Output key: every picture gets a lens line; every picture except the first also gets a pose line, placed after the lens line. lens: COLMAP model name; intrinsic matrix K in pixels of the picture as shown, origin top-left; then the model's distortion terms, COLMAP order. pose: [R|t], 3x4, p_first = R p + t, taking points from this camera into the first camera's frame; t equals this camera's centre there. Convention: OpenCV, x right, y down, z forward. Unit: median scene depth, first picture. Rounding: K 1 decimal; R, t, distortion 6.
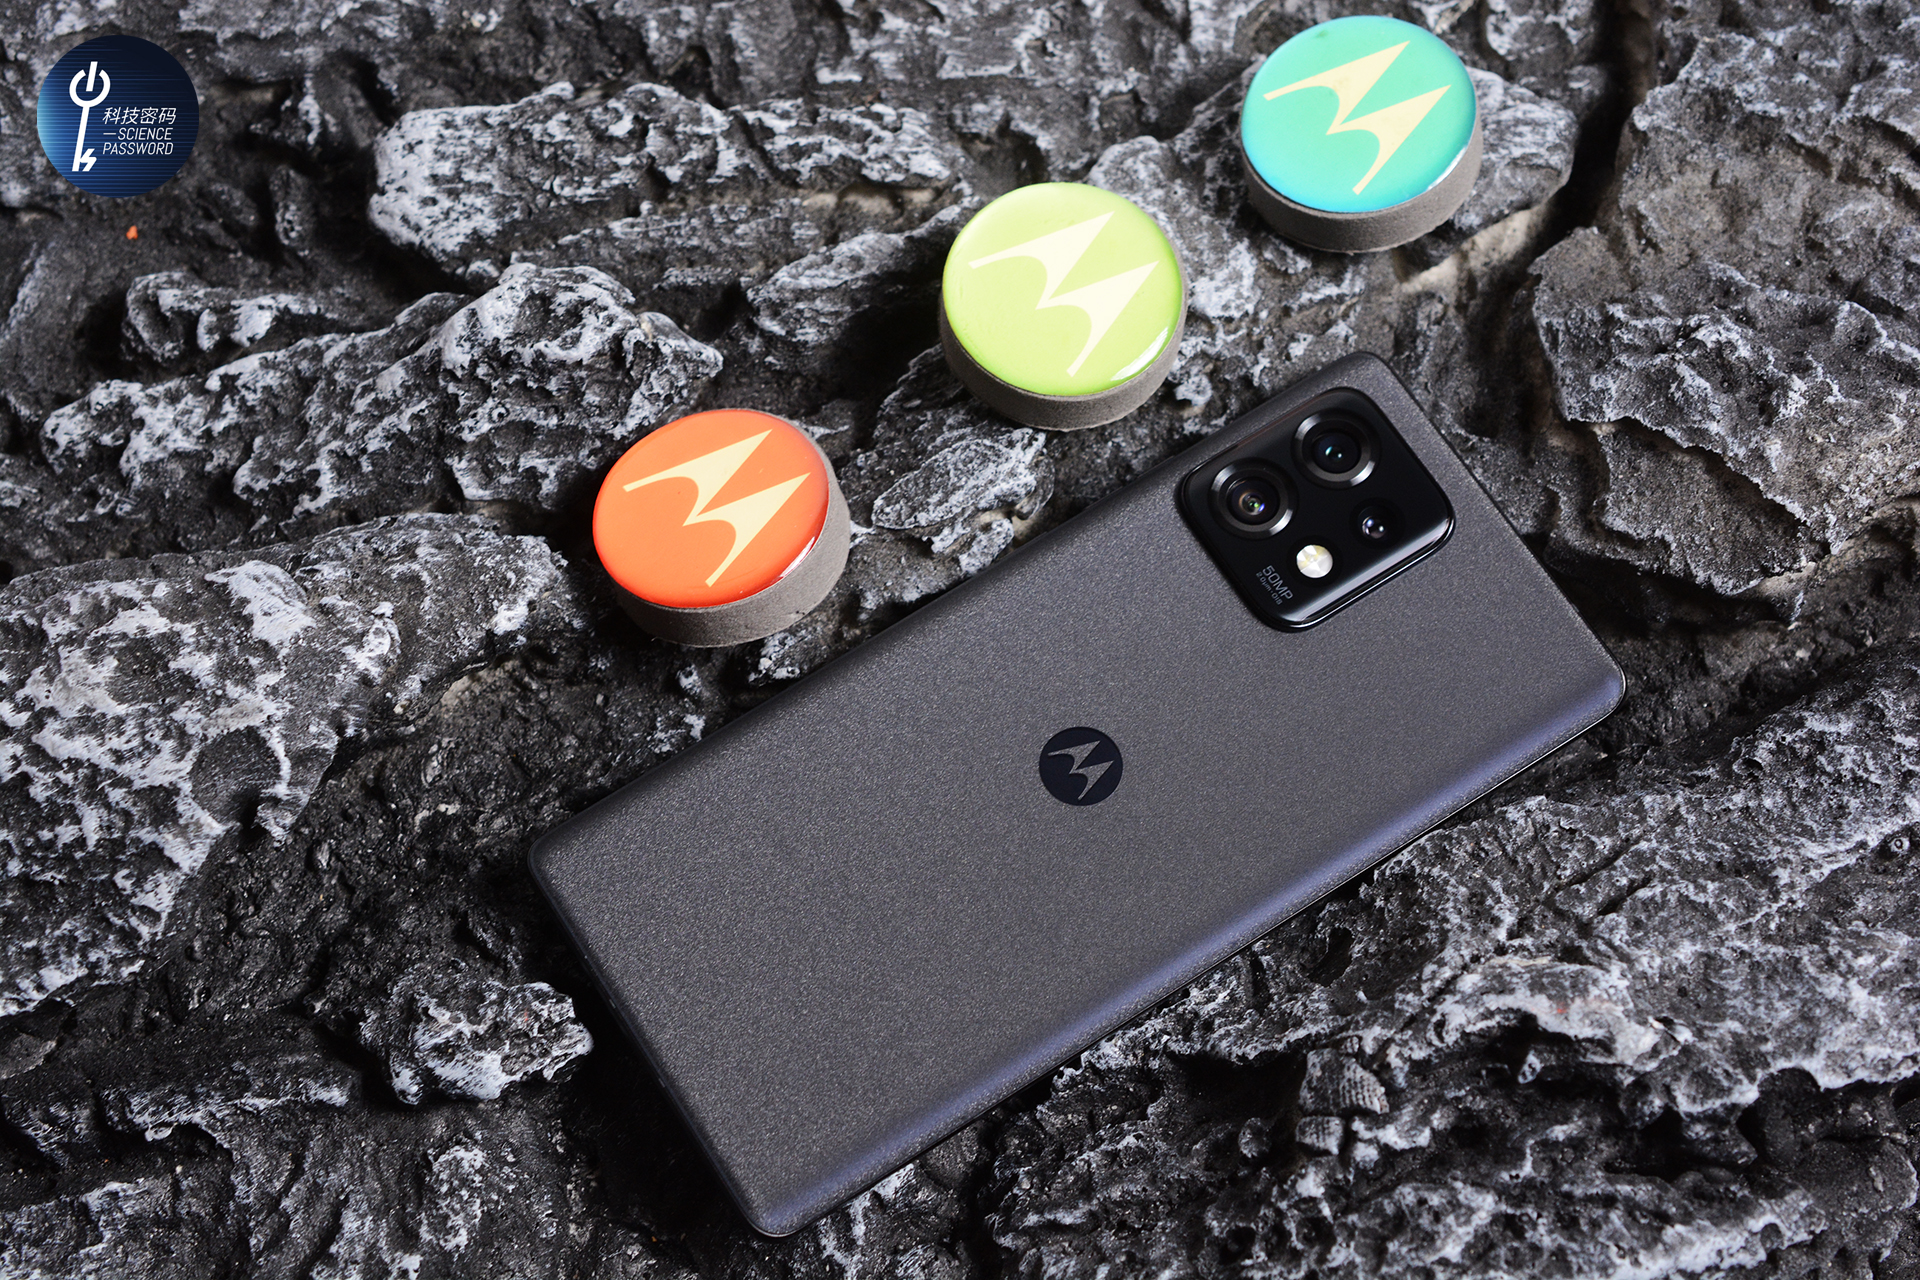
lens RADIAL K [[3404.6, 0, 964.9], [0, 3404.6, 629.8], [0, 0, 1]] dist [-0.016485, 0.270688]
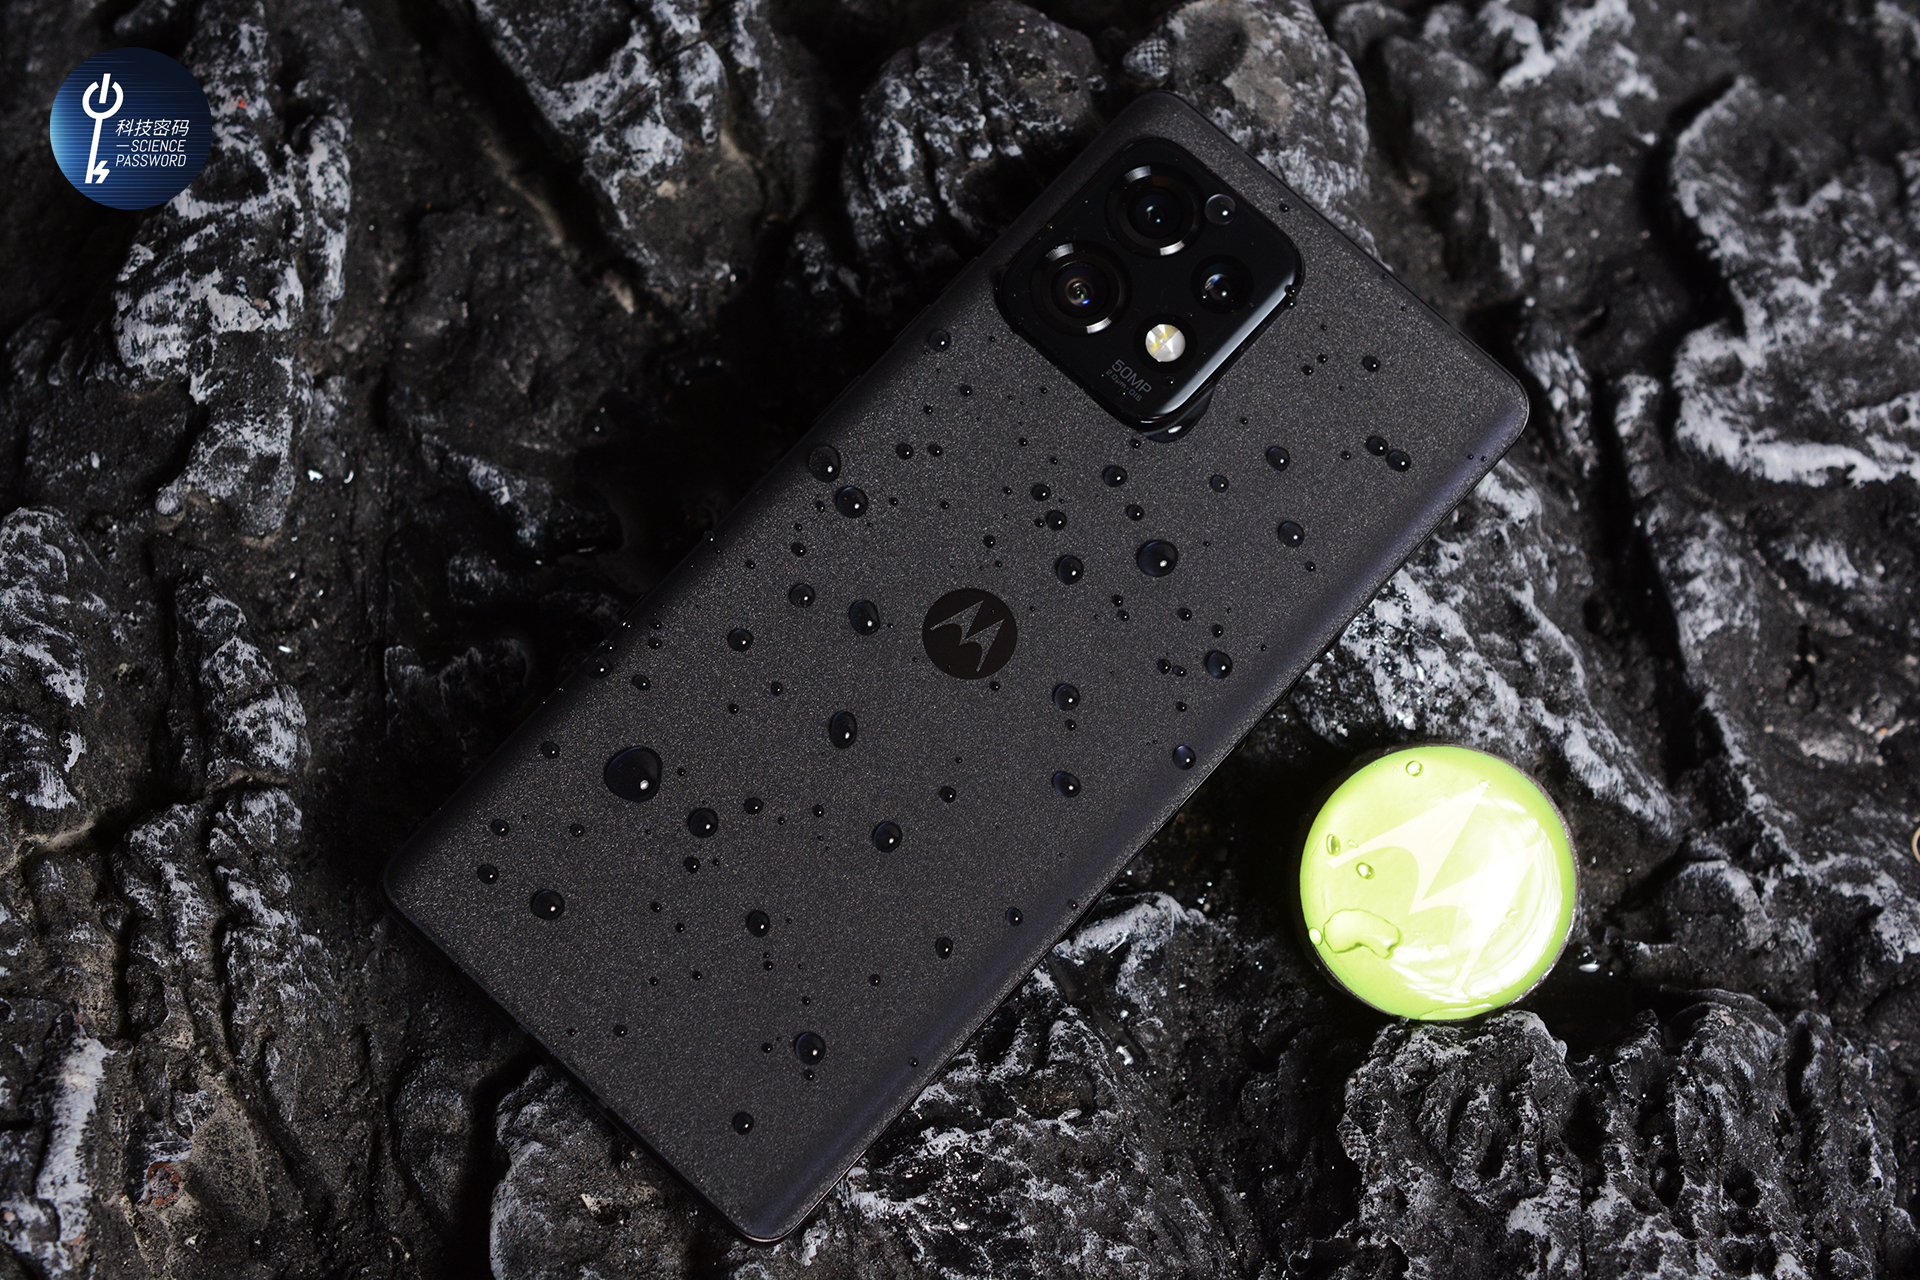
lens RADIAL K [[3404.6, 0, 964.9], [0, 3404.6, 629.8], [0, 0, 1]] dist [-0.016485, 0.270688]
pose [[-0.330056, 0.861637, -0.385545, 0.375308], [-0.876302, -0.127834, 0.464492, -0.046098], [0.350938, 0.491163, 0.797247, 0.107369]]
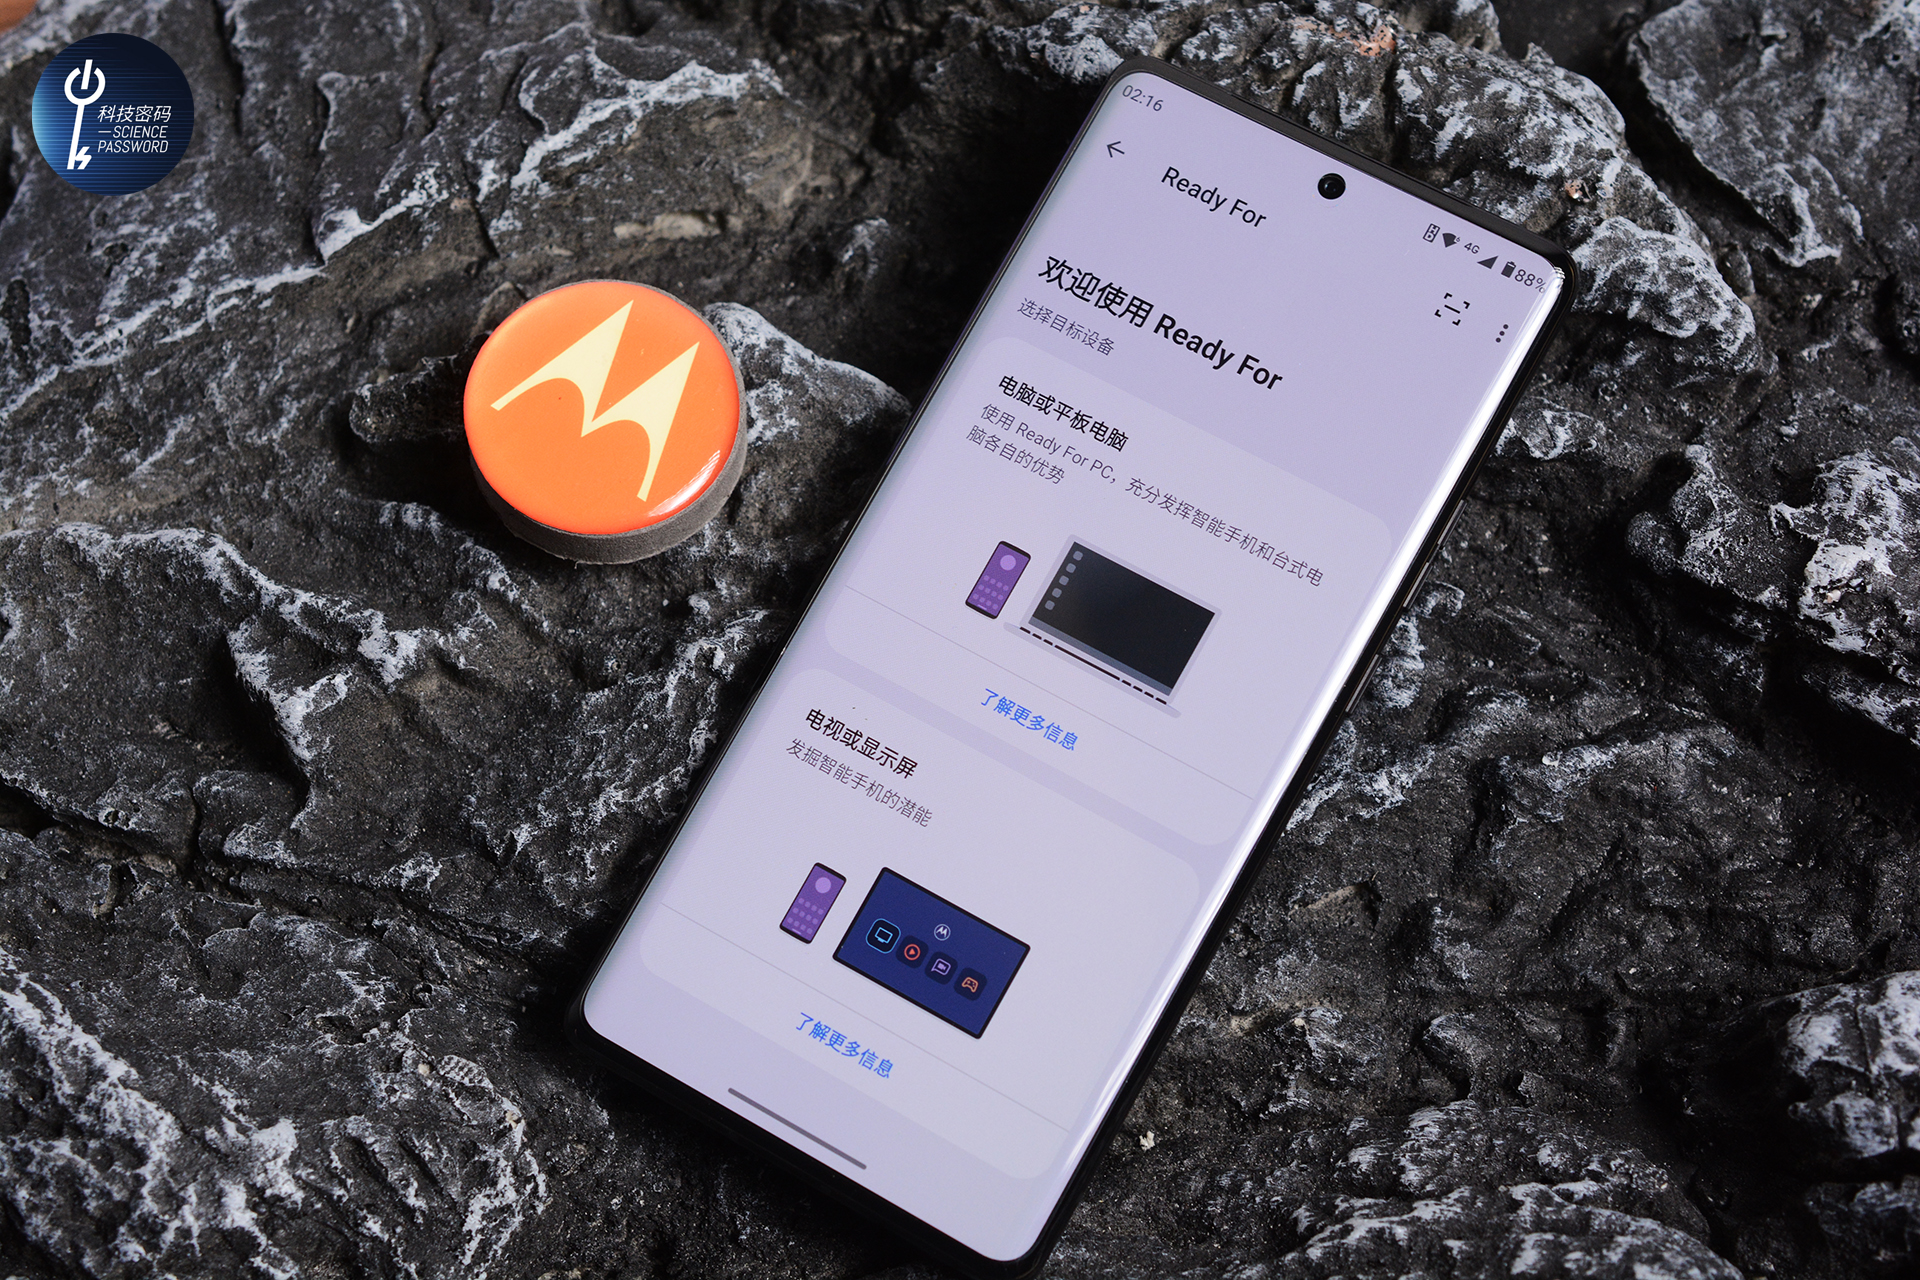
lens RADIAL K [[3404.6, 0, 964.9], [0, 3404.6, 629.8], [0, 0, 1]] dist [-0.016485, 0.270688]
pose [[-0.591018, -0.739599, 0.322010, -0.191728], [0.761874, -0.380642, 0.524080, -0.061924], [-0.265039, 0.555072, 0.788448, 0.117773]]
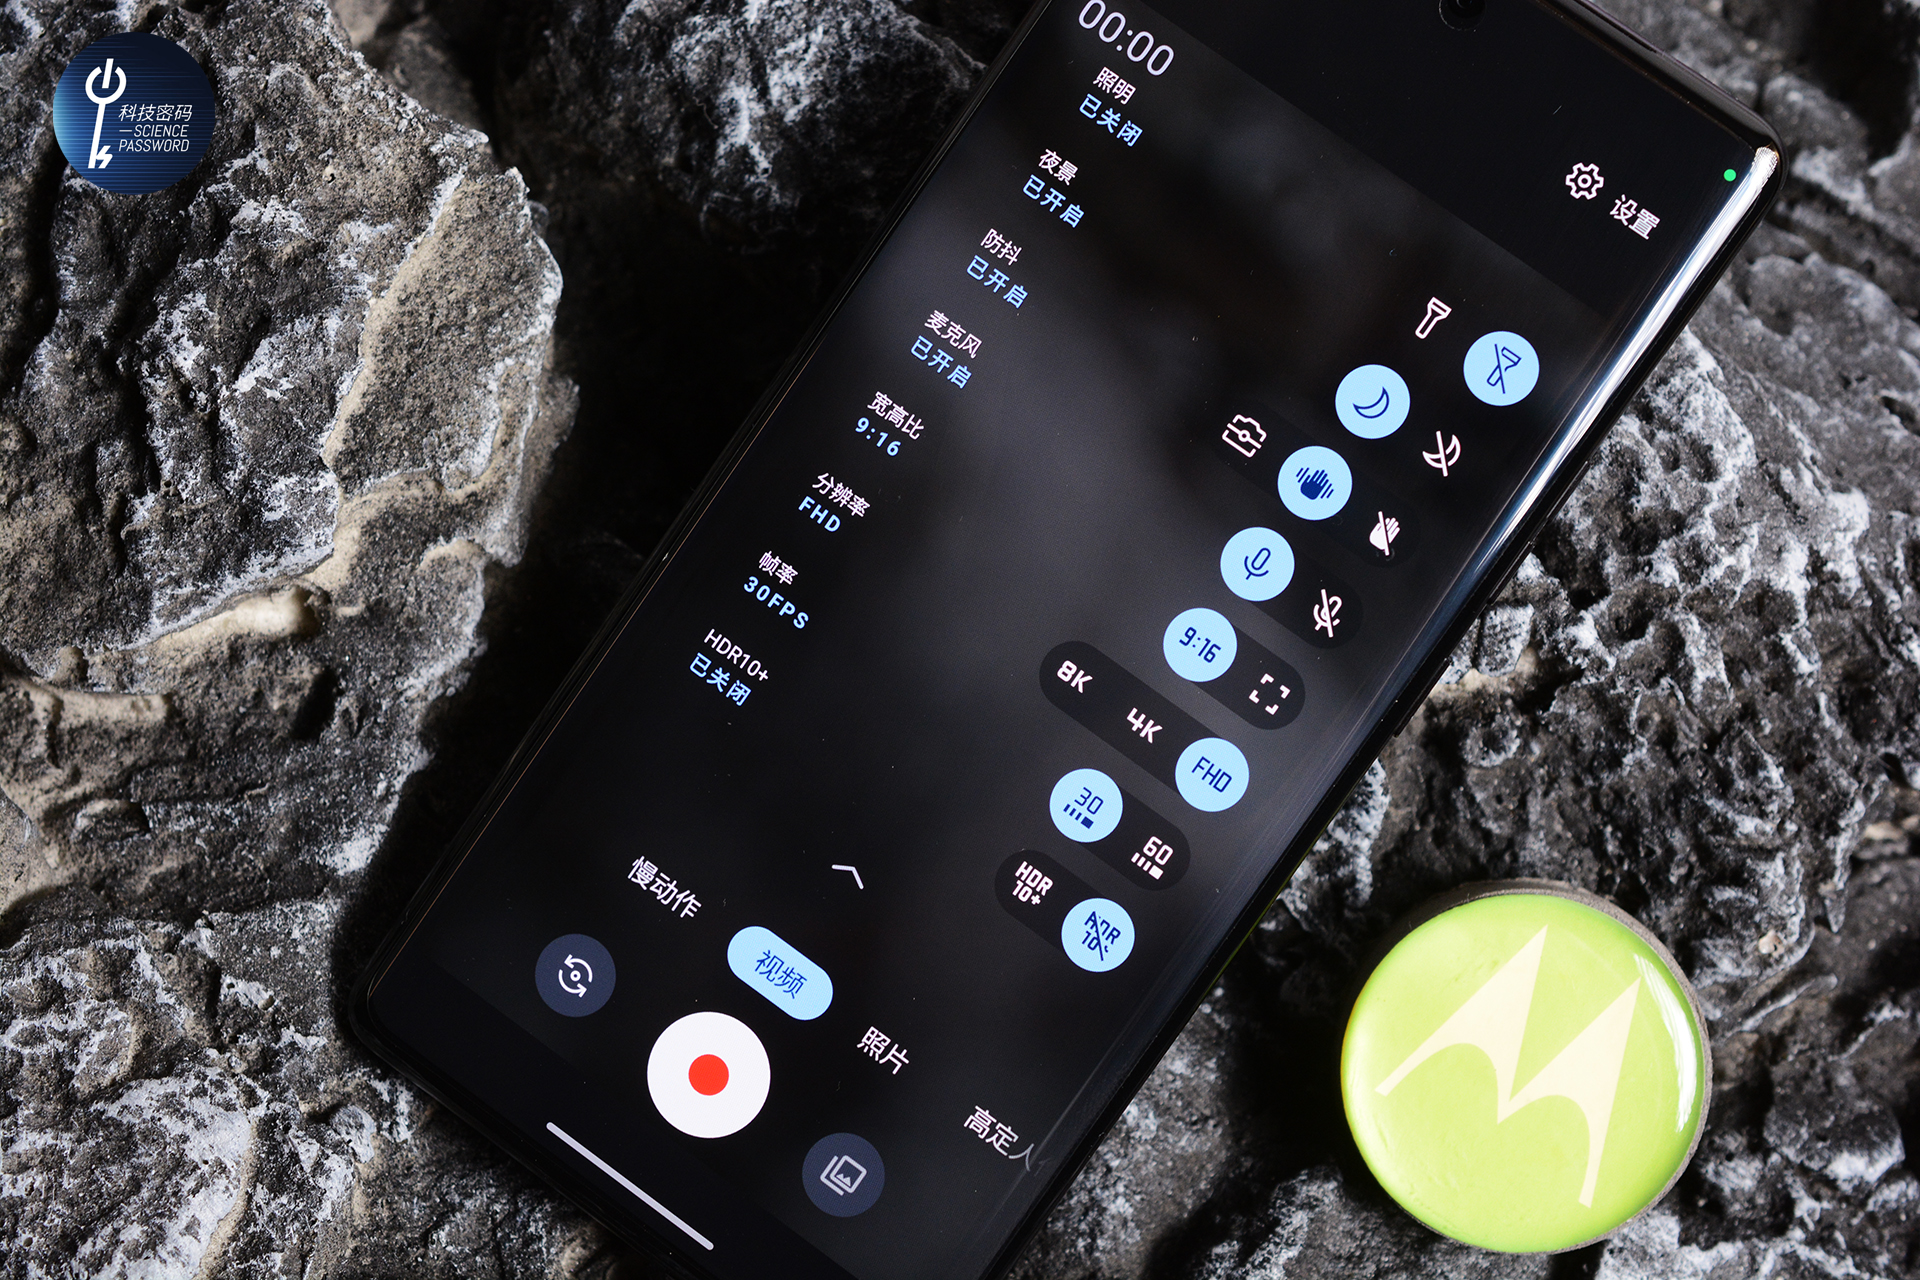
lens RADIAL K [[3422.7, 0, 963.0], [0, 3422.7, 635.3], [0, 0, 1]] dist [-0.009979, 0.217572]
pose [[-0.294131, -0.921038, 0.255298, -0.050632], [0.845684, -0.126342, 0.518514, -0.337348], [-0.445316, 0.368412, 0.816068, 0.442581]]
